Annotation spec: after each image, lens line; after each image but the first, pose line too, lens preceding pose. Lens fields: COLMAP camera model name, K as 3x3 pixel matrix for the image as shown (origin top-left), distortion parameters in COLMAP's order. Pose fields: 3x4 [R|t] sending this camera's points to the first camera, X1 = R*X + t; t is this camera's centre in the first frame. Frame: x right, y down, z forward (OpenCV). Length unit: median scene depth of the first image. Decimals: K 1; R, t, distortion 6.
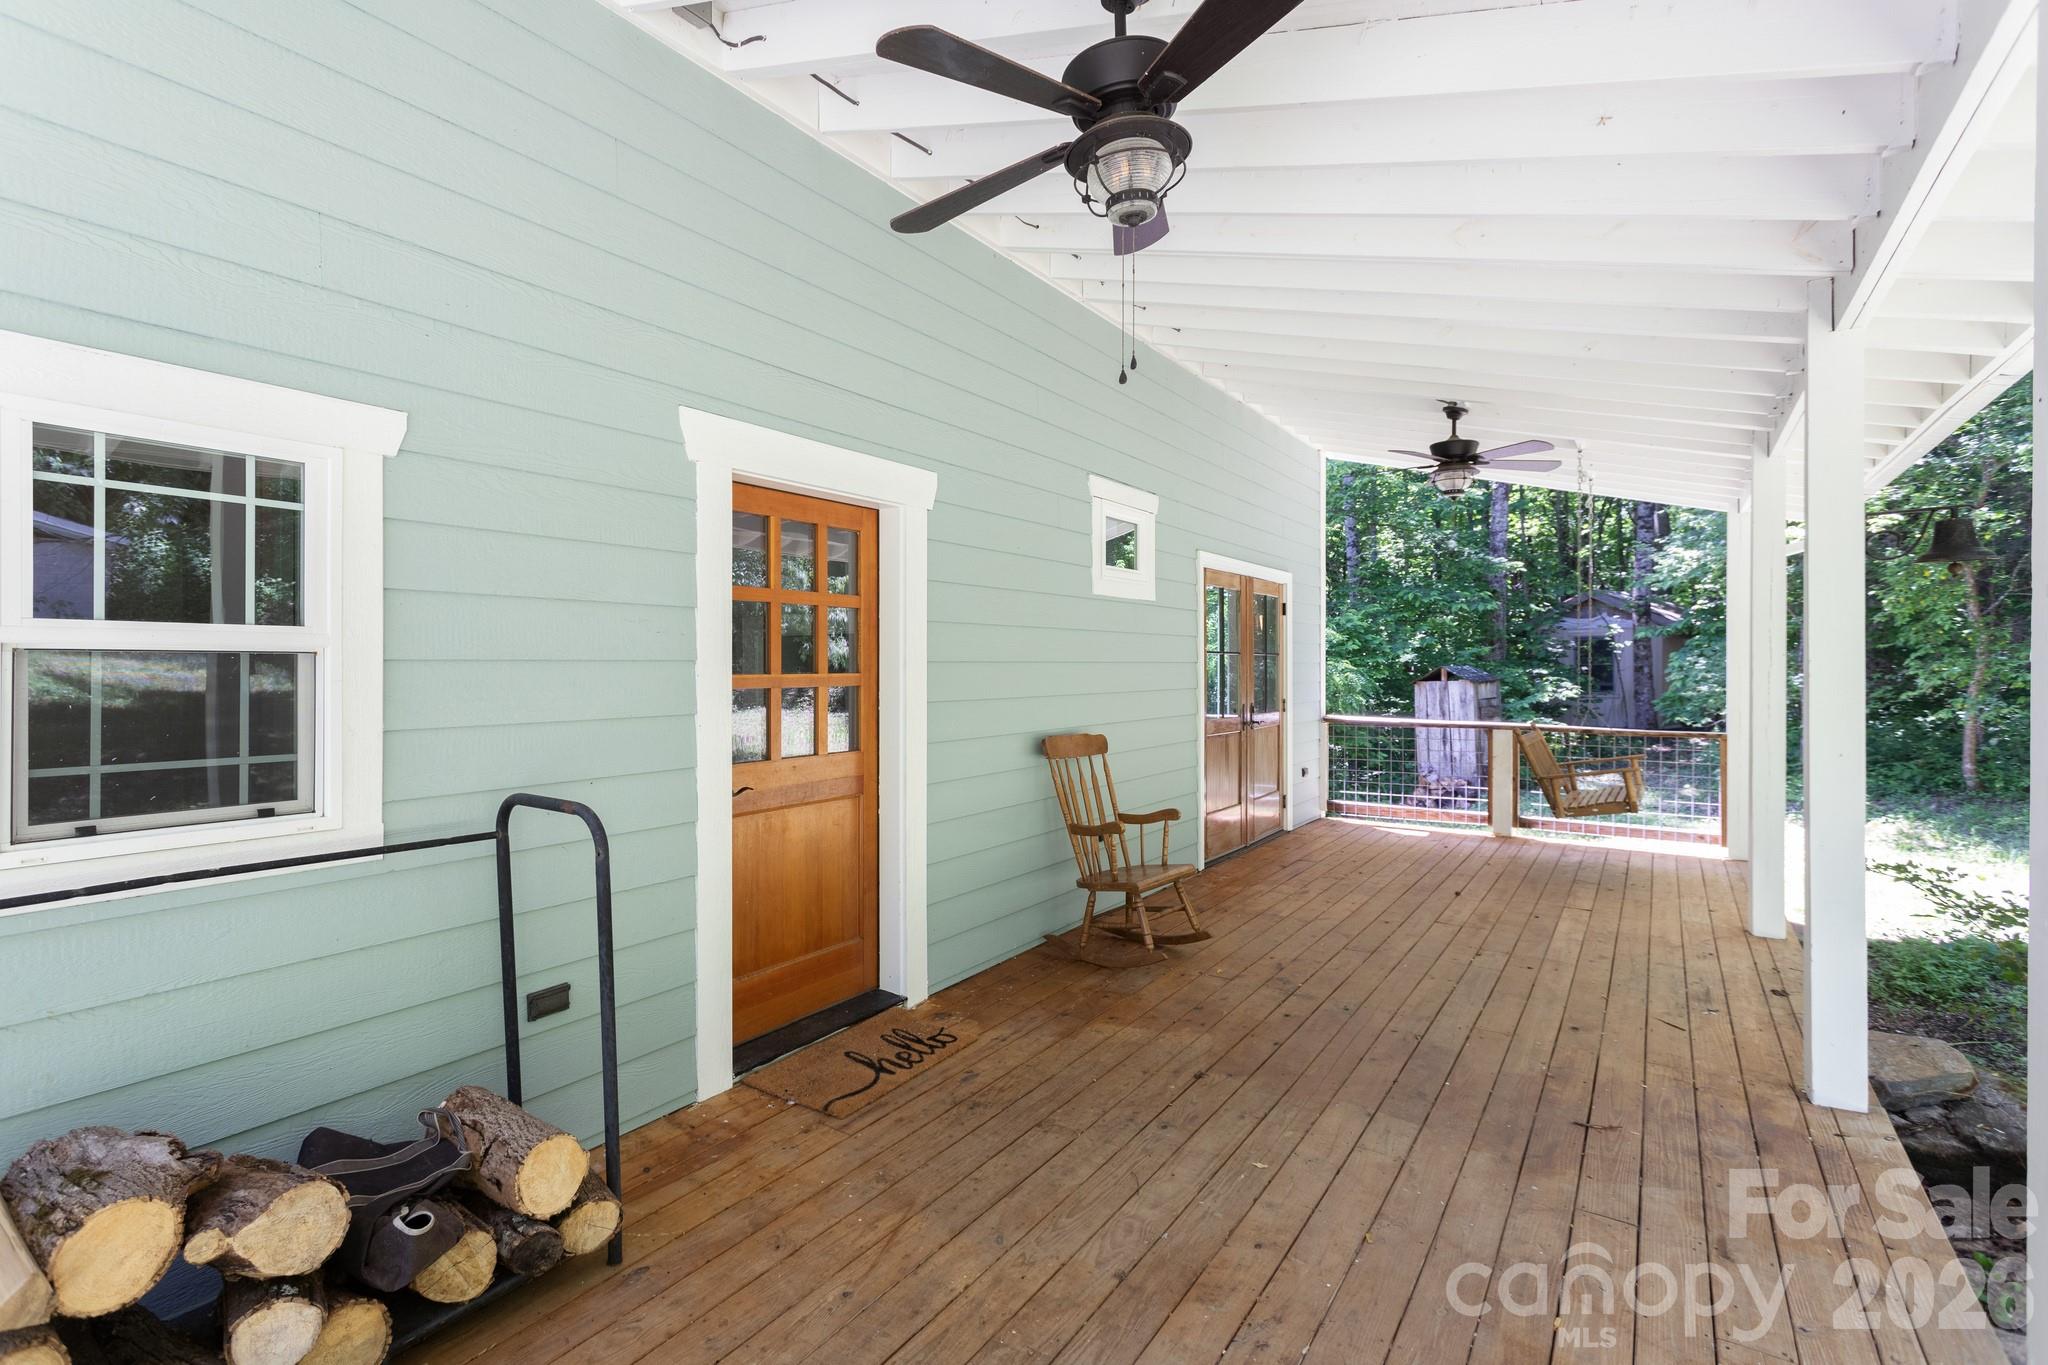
lens RADIAL K [[991.7, 0, 1016.1], [0, 991.7, 673.0], [0, 0, 1]] dist [0.008909, 0.001344]
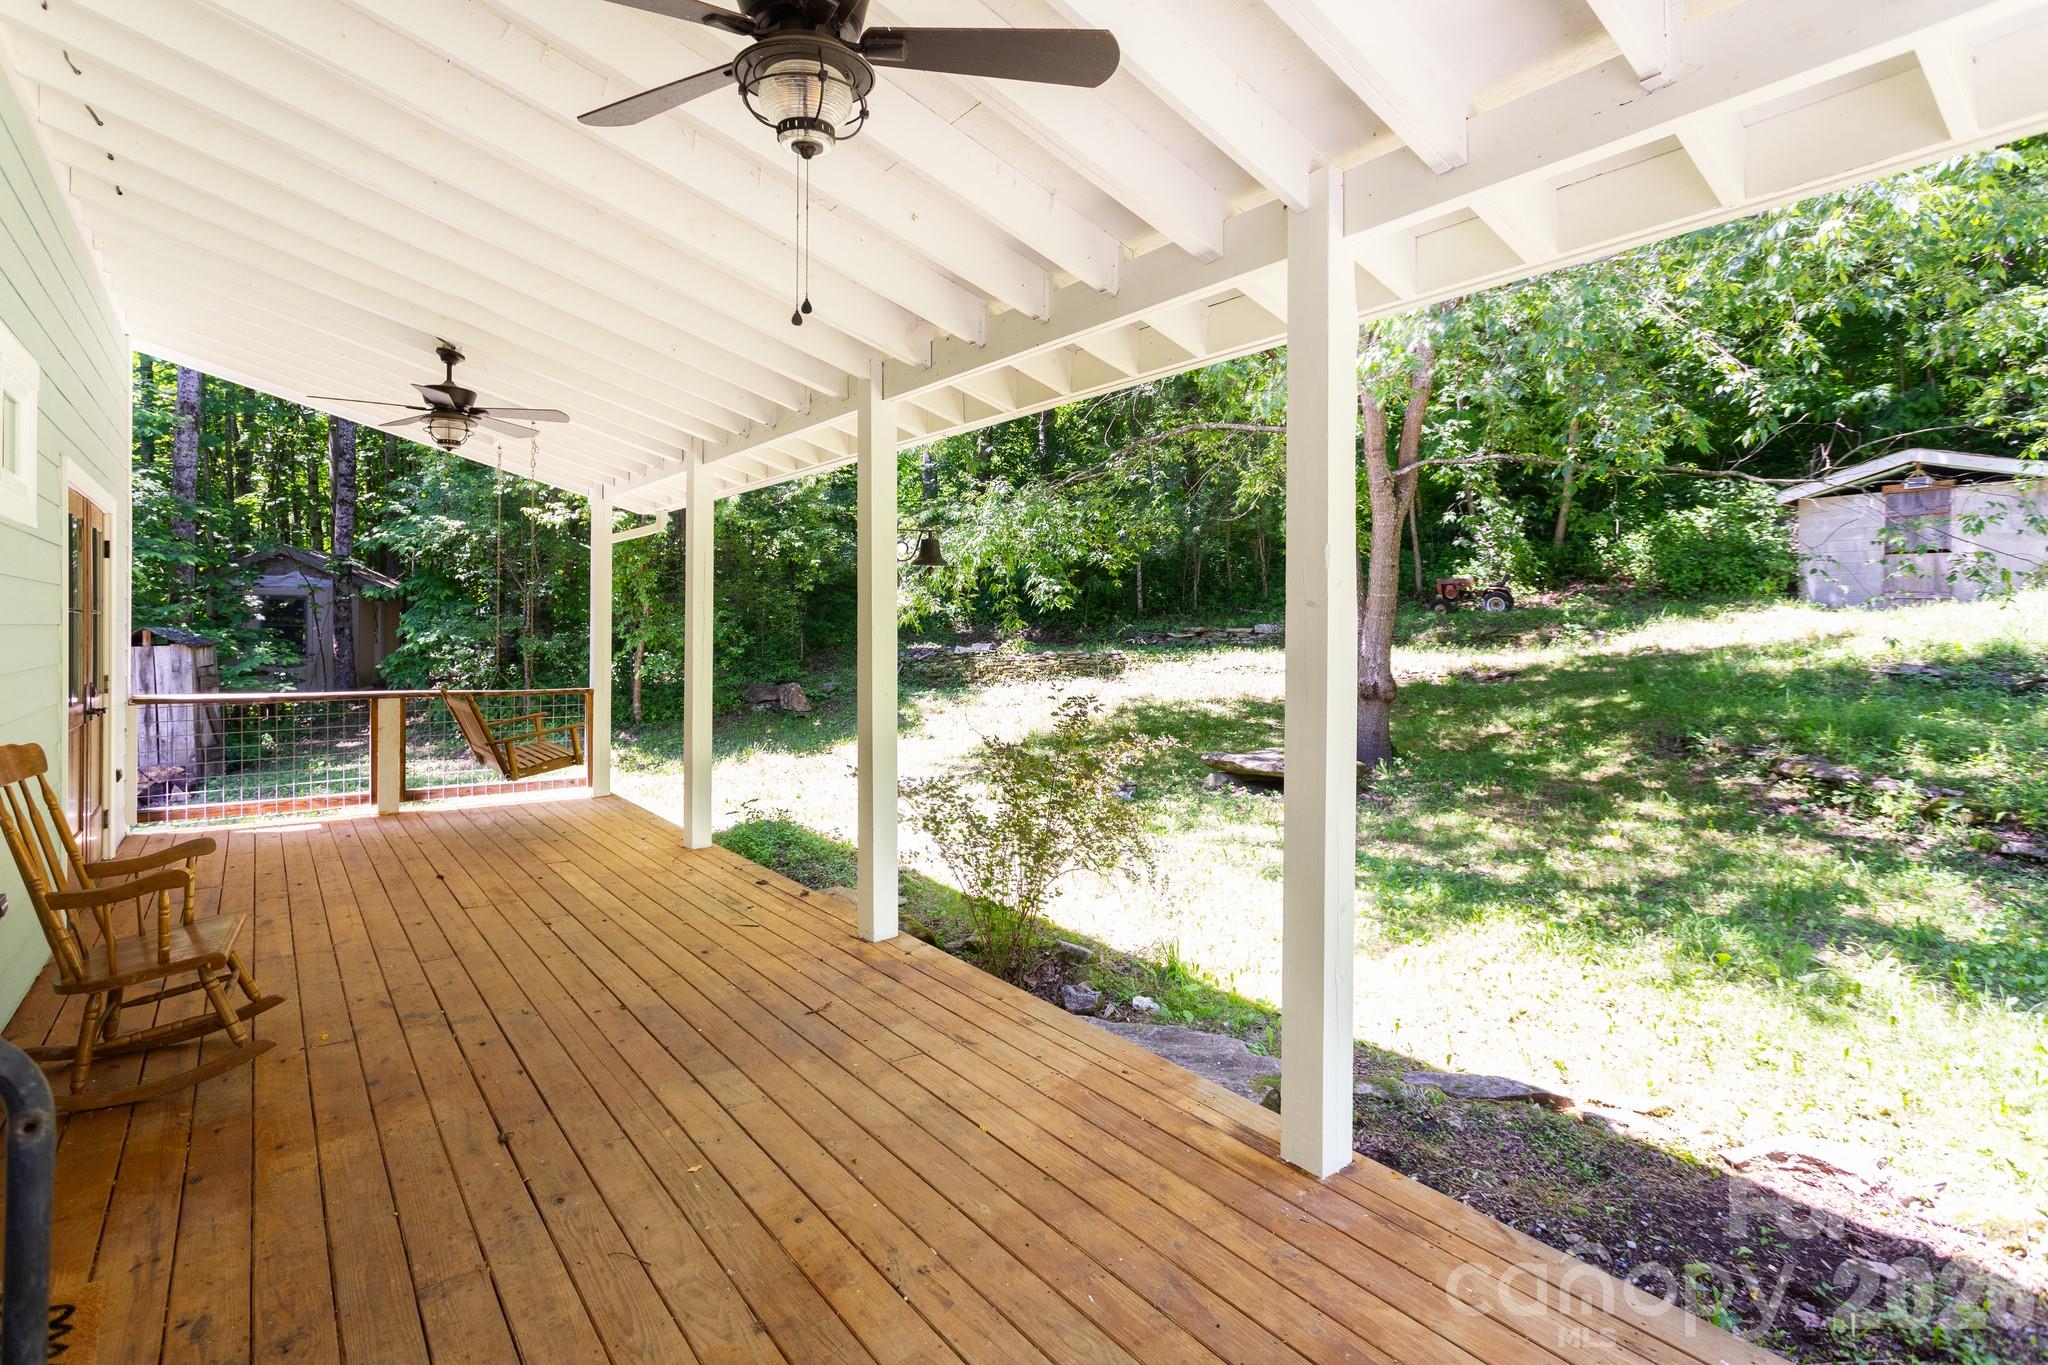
lens RADIAL K [[991.7, 0, 1018.1], [0, 991.7, 631.4], [0, 0, 1]] dist [0.008909, 0.001344]
pose [[0.319574, 0.000778, 0.947561, -0.393520], [0.001495, 0.999998, -0.001325, -0.005870], [-0.947560, 0.001840, 0.319572, 0.297657]]
